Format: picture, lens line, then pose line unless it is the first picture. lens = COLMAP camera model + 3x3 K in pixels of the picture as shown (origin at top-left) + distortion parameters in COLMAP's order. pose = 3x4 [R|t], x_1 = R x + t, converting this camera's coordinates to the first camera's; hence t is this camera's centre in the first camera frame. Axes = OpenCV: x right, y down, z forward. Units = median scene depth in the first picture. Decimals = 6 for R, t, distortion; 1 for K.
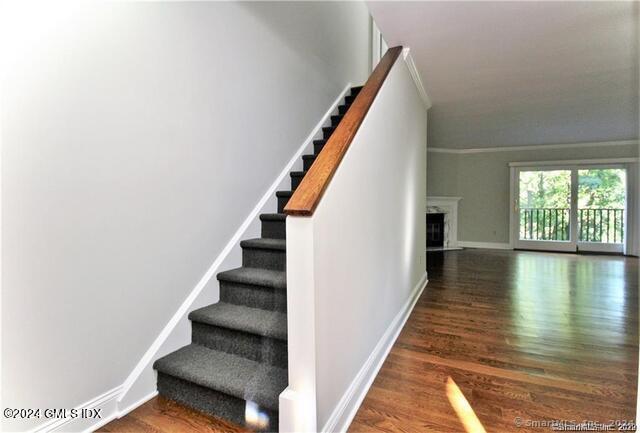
lens RADIAL K [[338.0, 0, 322.1], [0, 338.0, 212.9], [0, 0, 1]] dist [-0.001244, 0.000277]
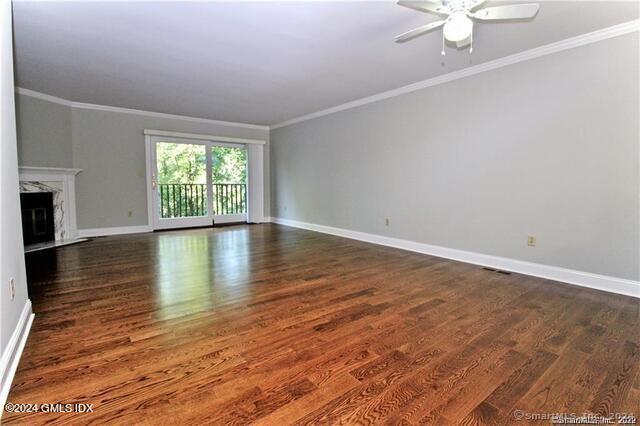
lens RADIAL K [[309.3, 0, 318.7], [0, 309.3, 201.7], [0, 0, 1]] dist [0.001753, -0.015413]
pose [[0.471964, -0.056901, 0.879779, 0.073736], [0.023769, 0.998374, 0.051821, 0.001367], [-0.881297, -0.003546, 0.472549, 0.252174]]
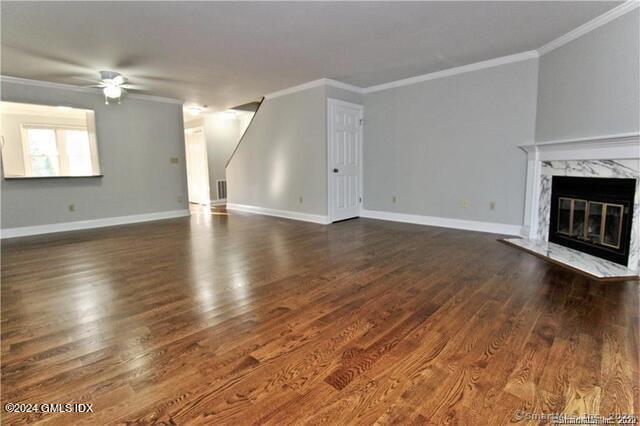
lens RADIAL K [[298.9, 0, 331.1], [0, 298.9, 201.6], [0, 0, 1]] dist [-0.016136, -0.000869]
pose [[-0.335454, 0.105506, -0.936130, 0.795594], [-0.015213, 0.992972, 0.117364, -0.006189], [0.941934, 0.053612, -0.331492, 0.835768]]
